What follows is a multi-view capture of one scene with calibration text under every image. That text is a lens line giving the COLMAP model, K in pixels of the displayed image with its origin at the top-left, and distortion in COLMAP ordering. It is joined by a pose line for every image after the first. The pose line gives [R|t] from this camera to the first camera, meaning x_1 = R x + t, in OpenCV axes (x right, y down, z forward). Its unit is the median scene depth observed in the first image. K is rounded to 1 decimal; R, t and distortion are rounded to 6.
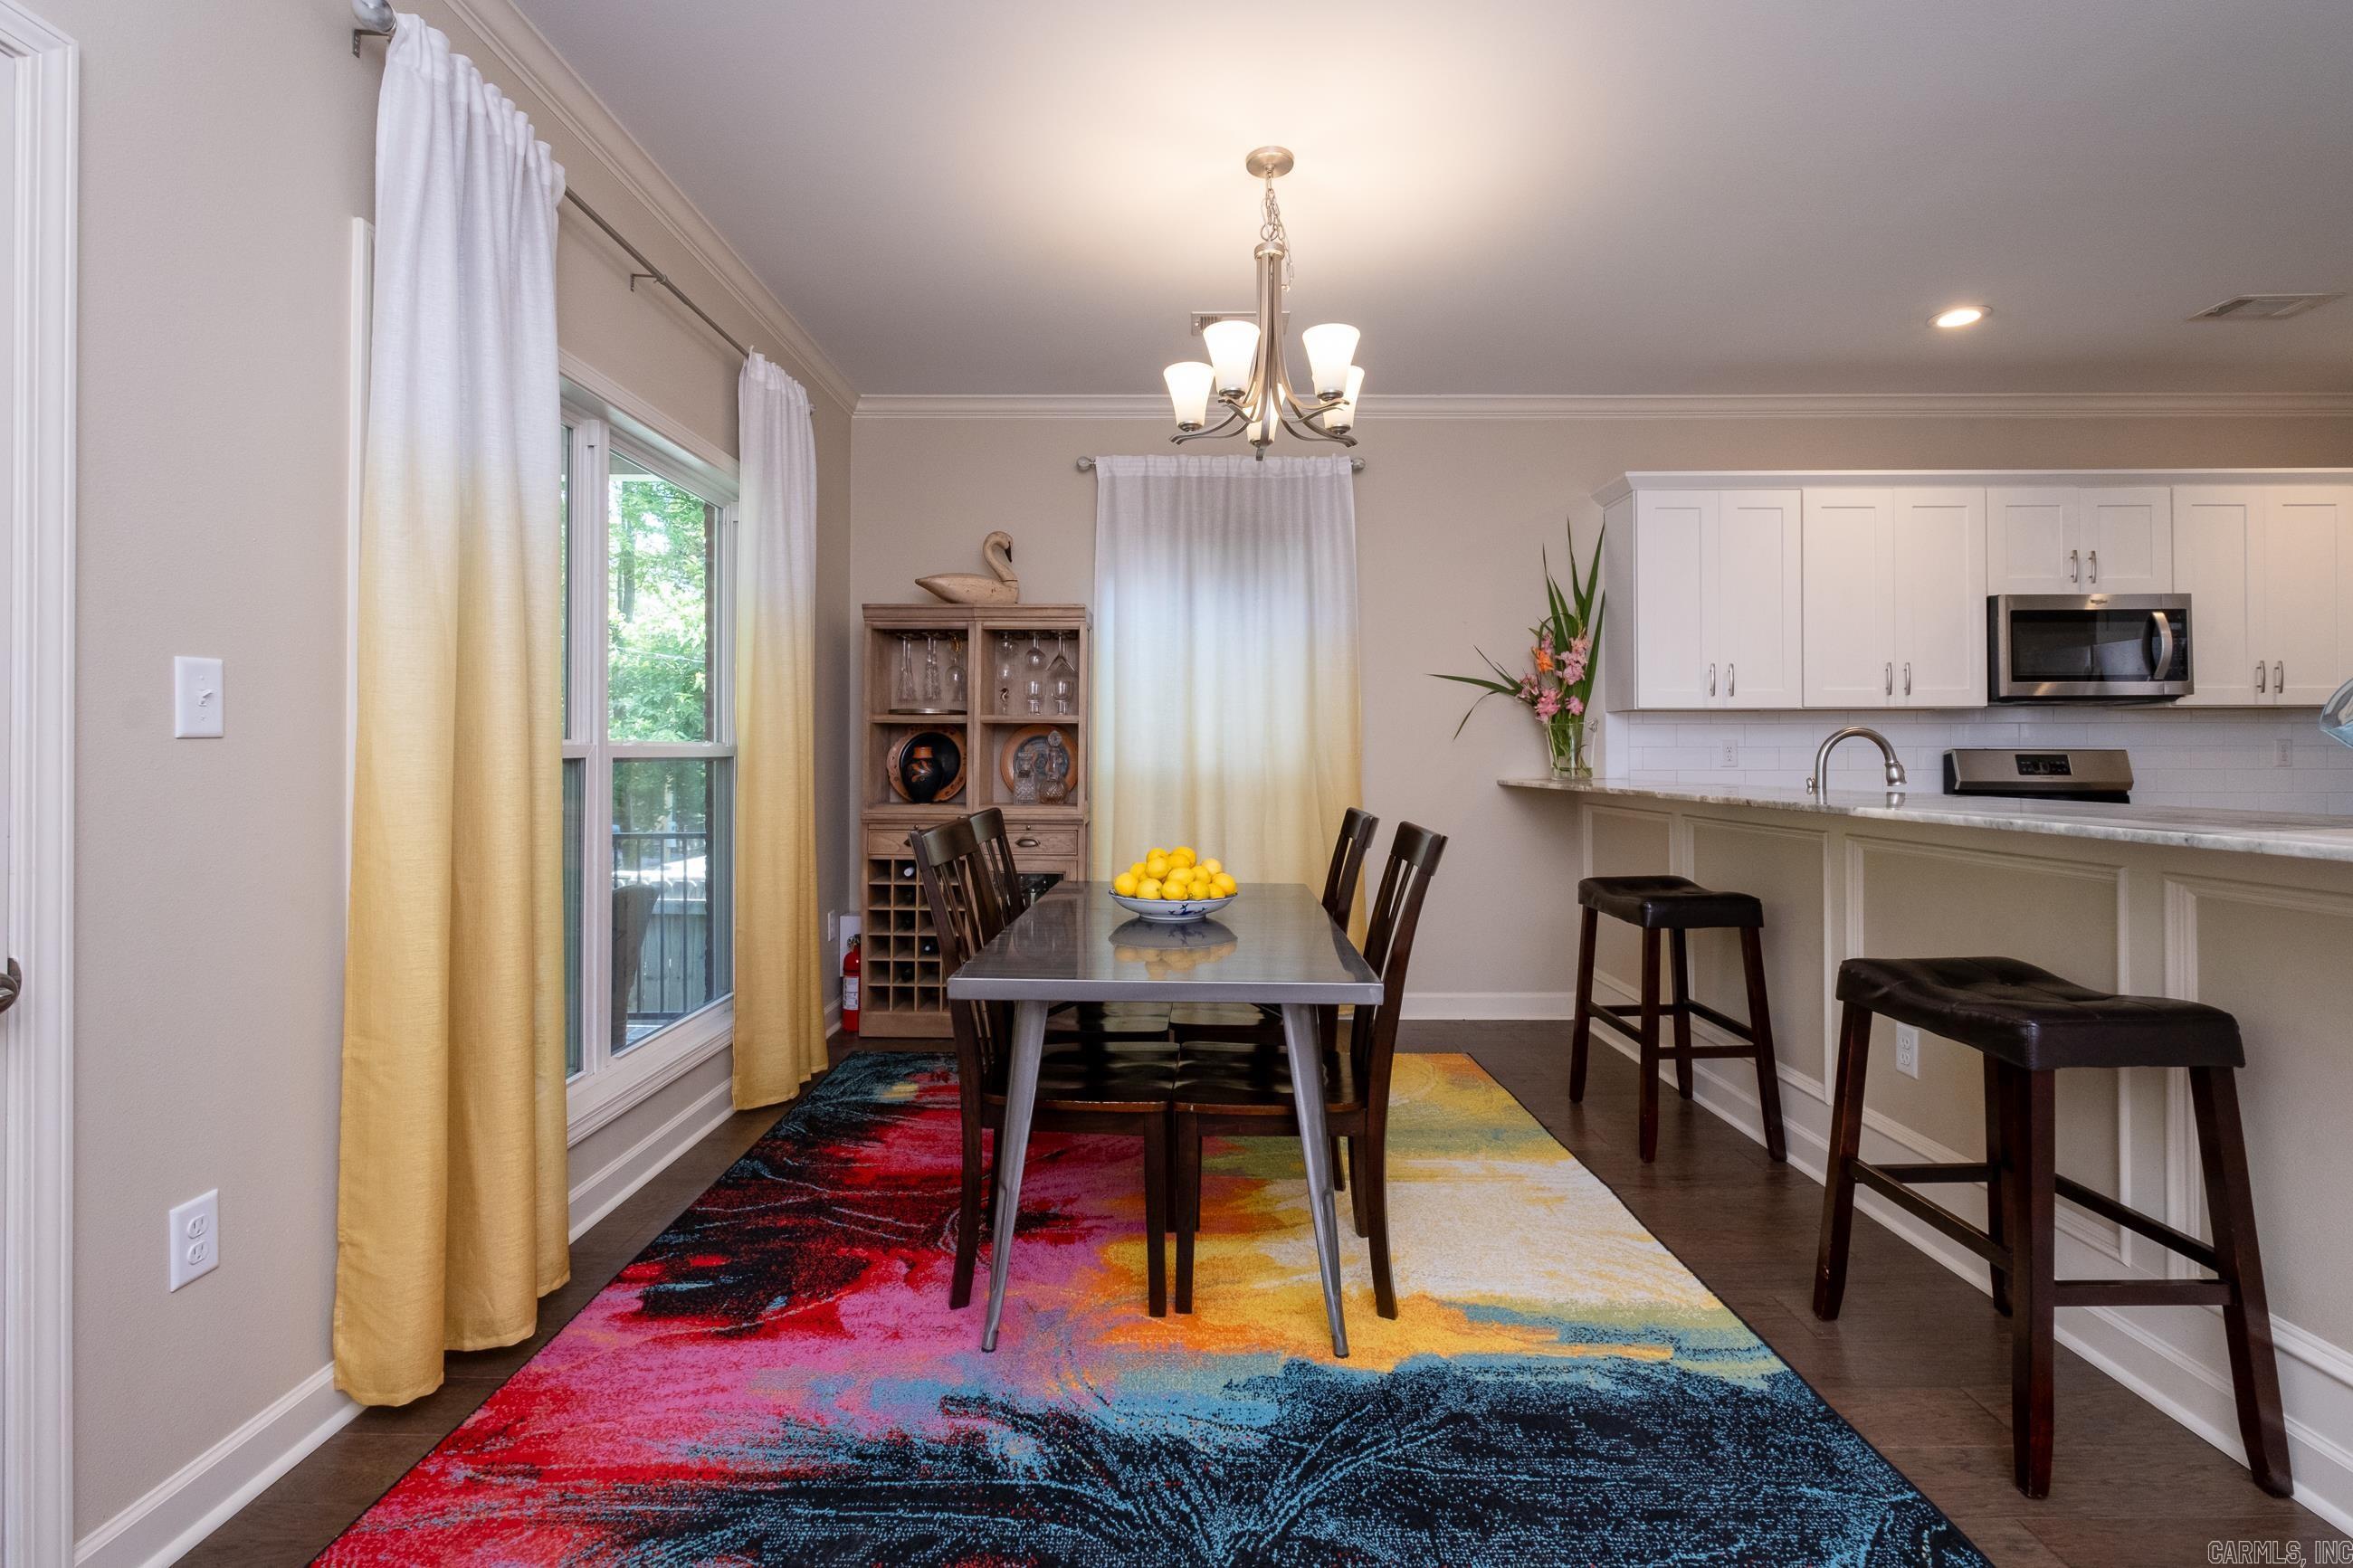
lens RADIAL K [[1041.8, 0, 1170.2], [0, 1041.8, 746.3], [0, 0, 1]] dist [-0.002573, -0.001428]
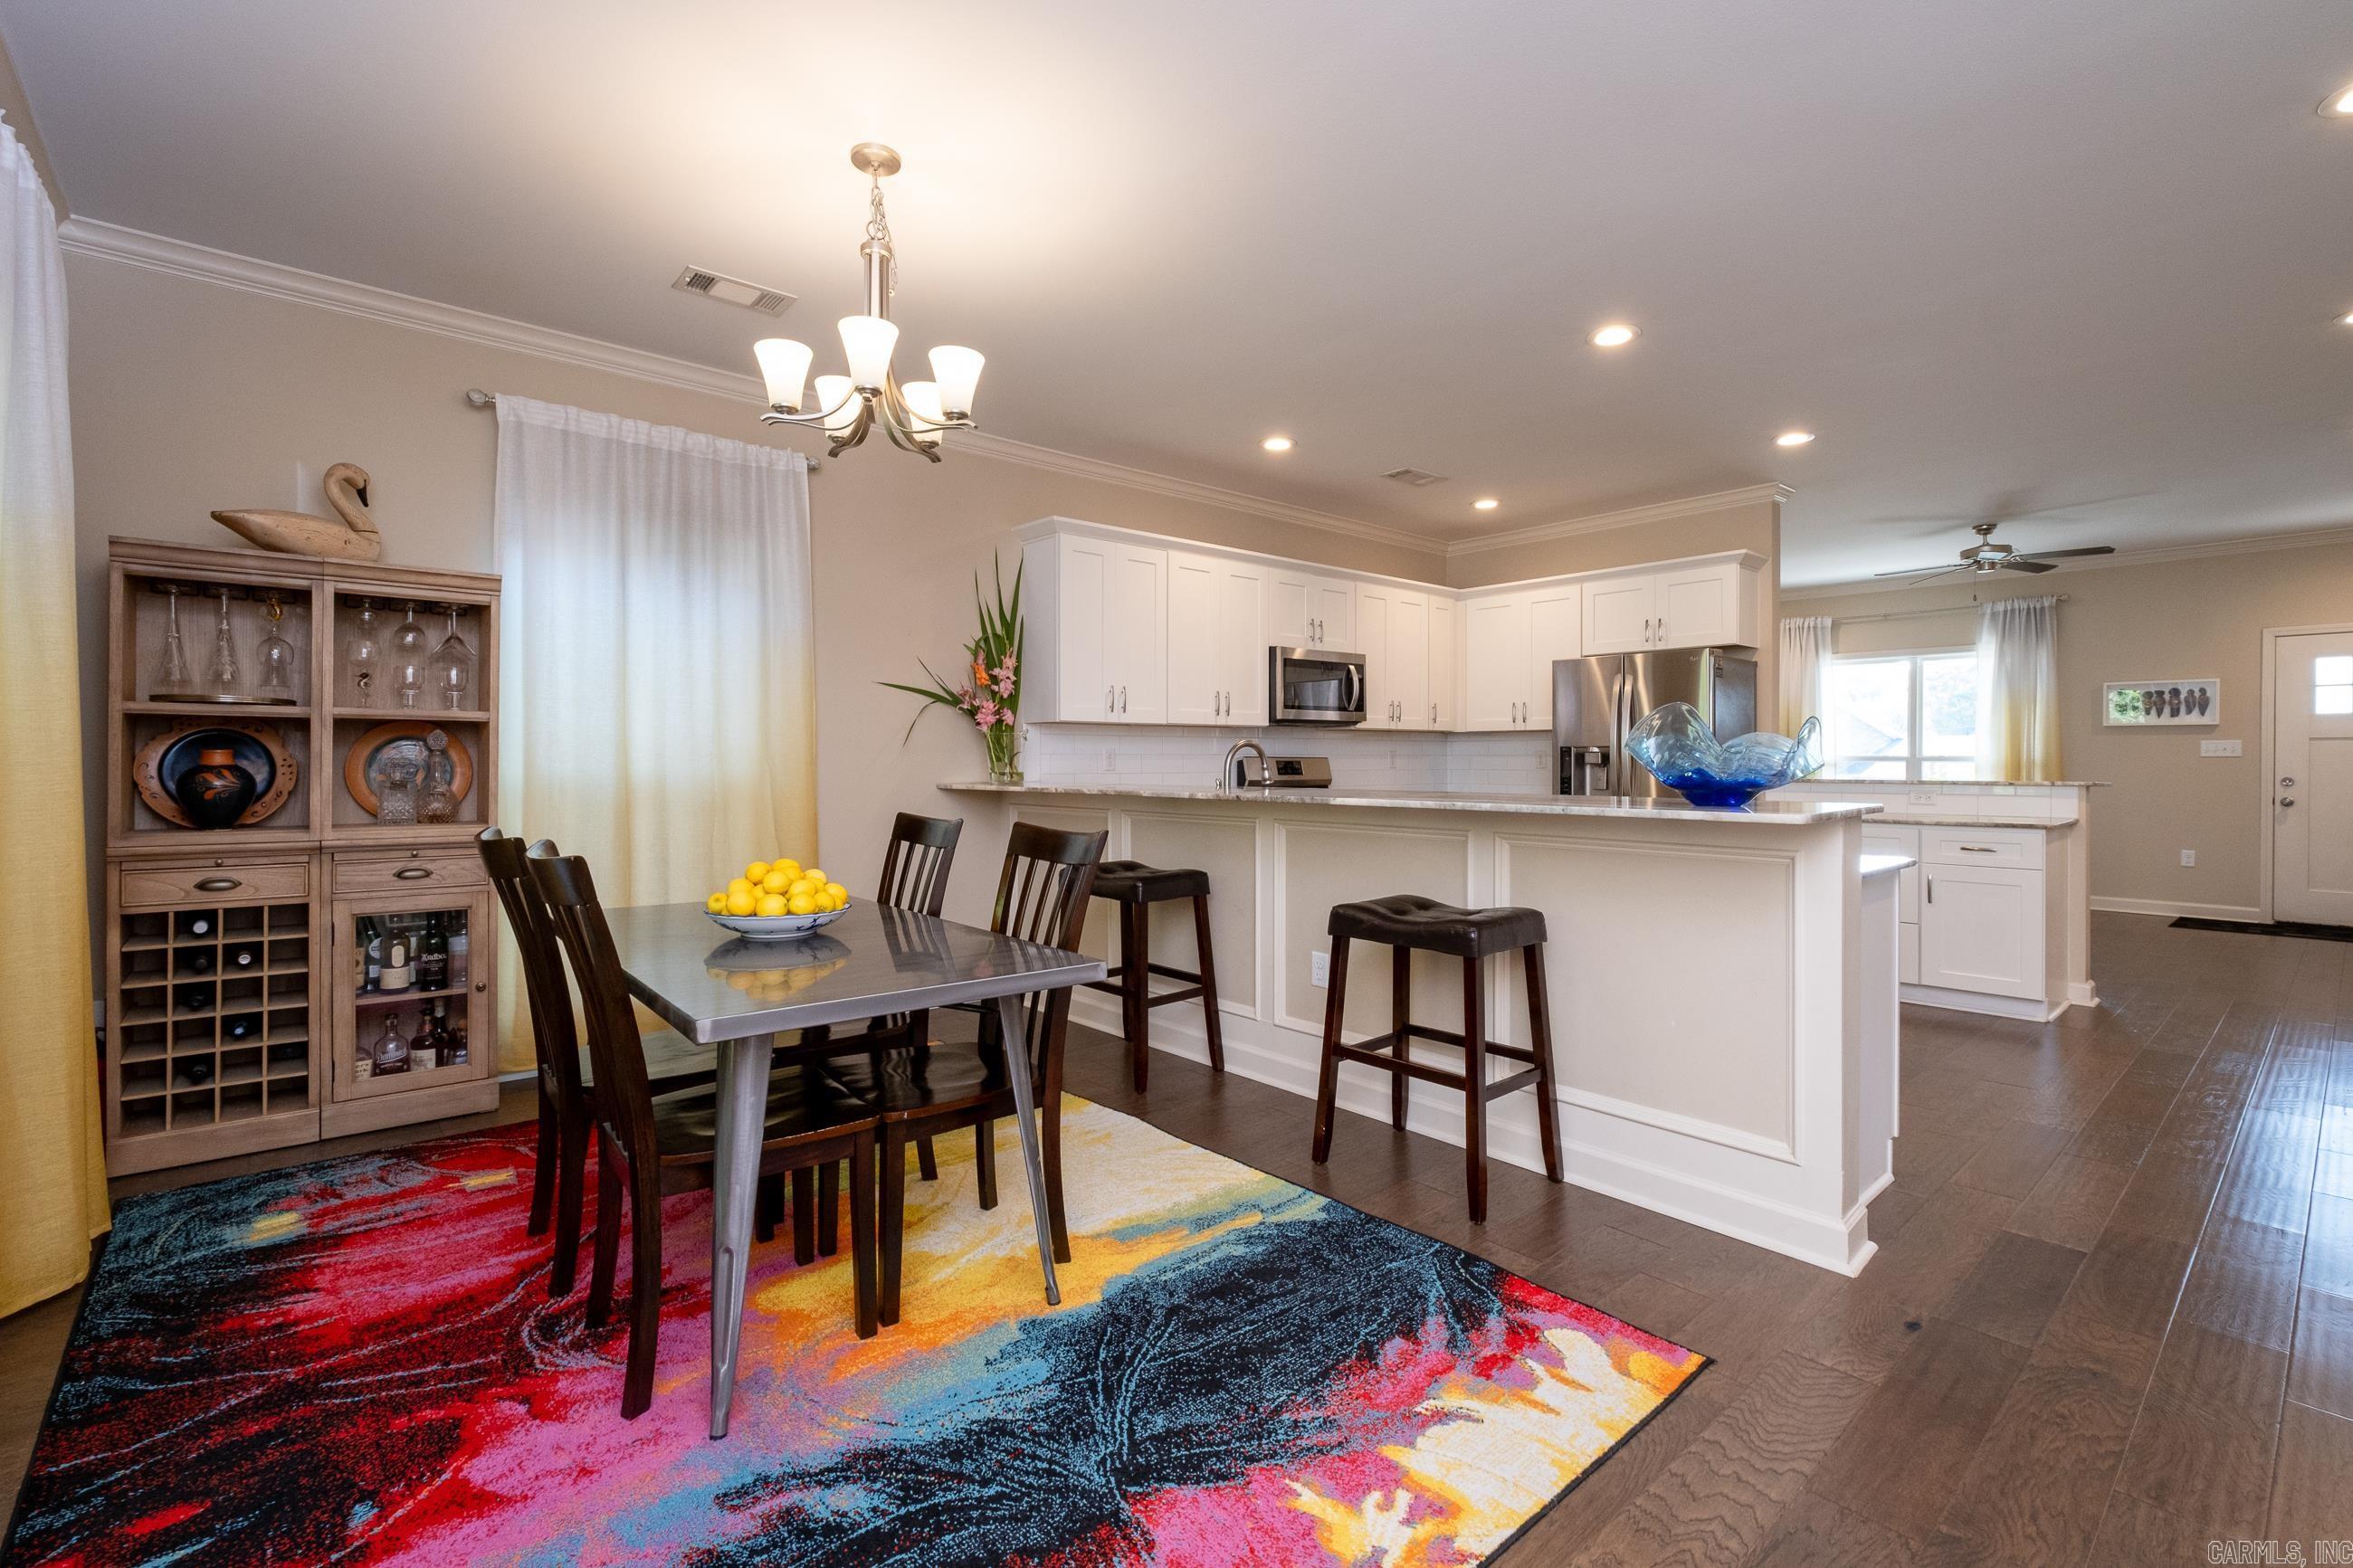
lens RADIAL K [[1041.8, 0, 1173.7], [0, 1041.8, 762.1], [0, 0, 1]] dist [-0.002573, -0.001428]
pose [[0.748739, -0.000266, 0.662865, -0.347036], [-0.005514, 0.999963, 0.006630, 0.001940], [-0.662842, -0.008619, 0.748710, 0.069101]]
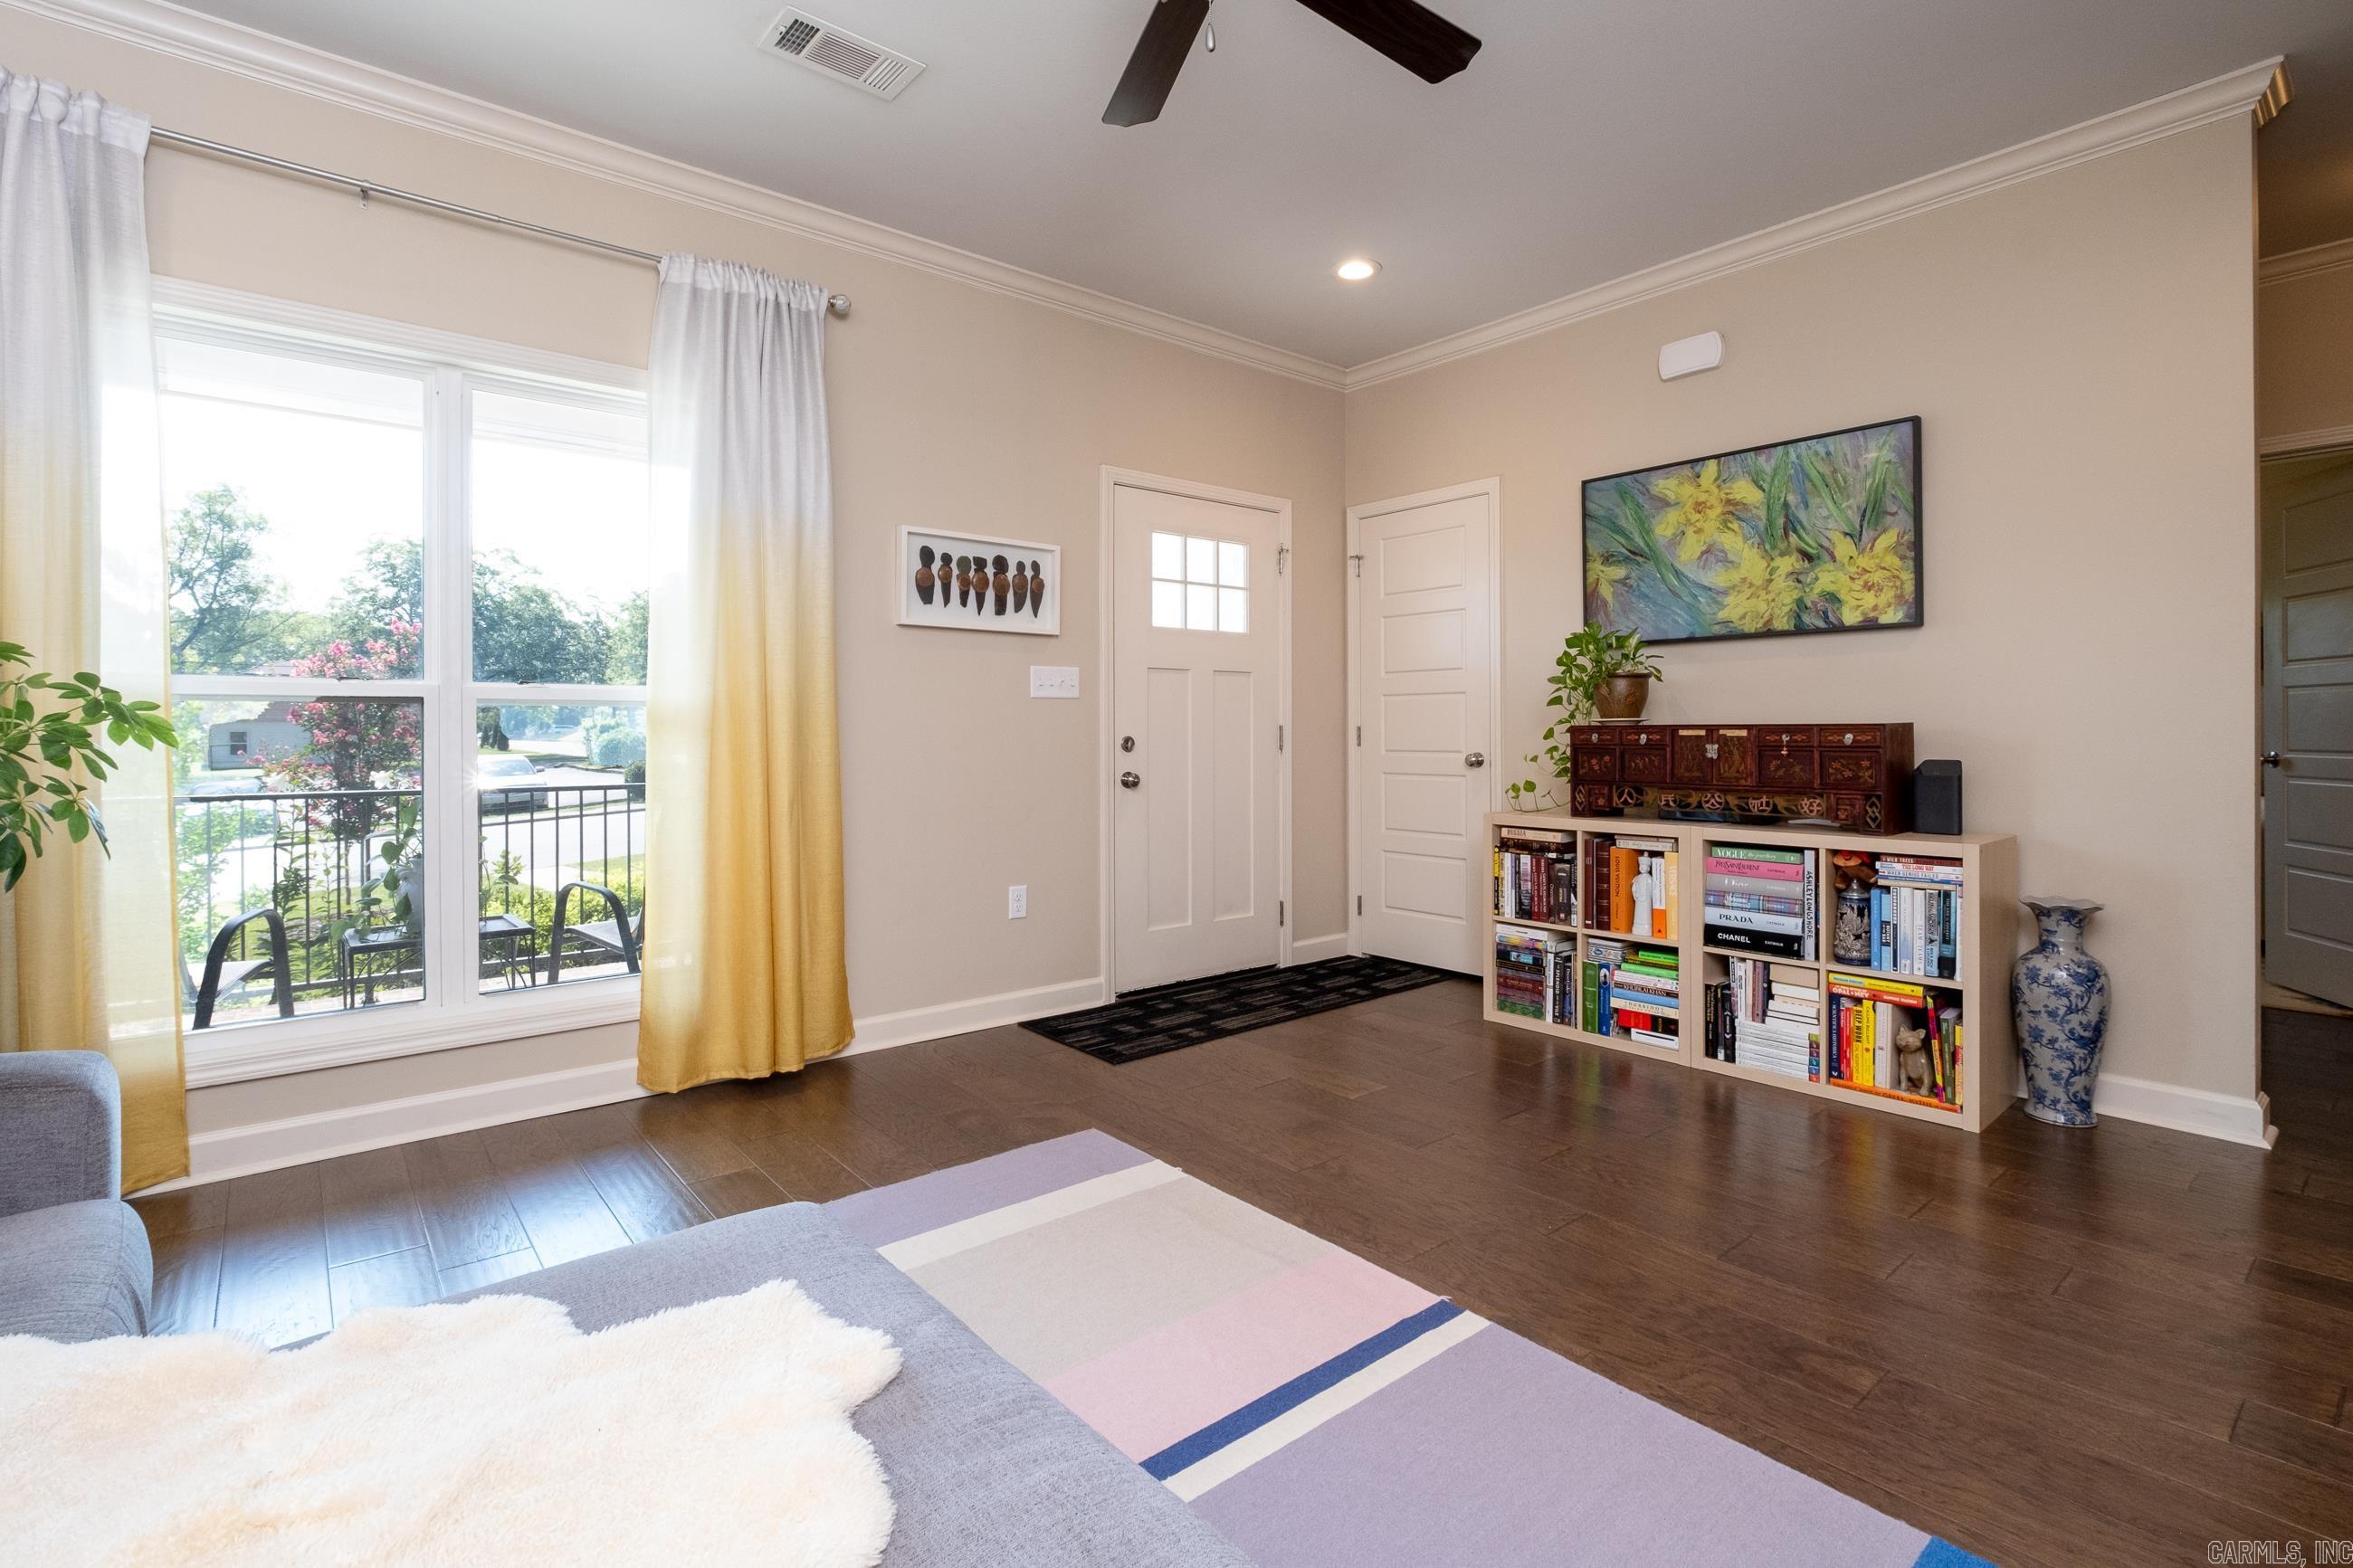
lens RADIAL K [[1095.4, 0, 1169.4], [0, 1095.4, 734.7], [0, 0, 1]] dist [-0.002593, -0.000165]
pose [[-0.646469, -0.000915, 0.762939, 2.256062], [-0.000818, 1.000000, 0.000506, 0.041982], [-0.762939, -0.000298, -0.646470, 1.143359]]
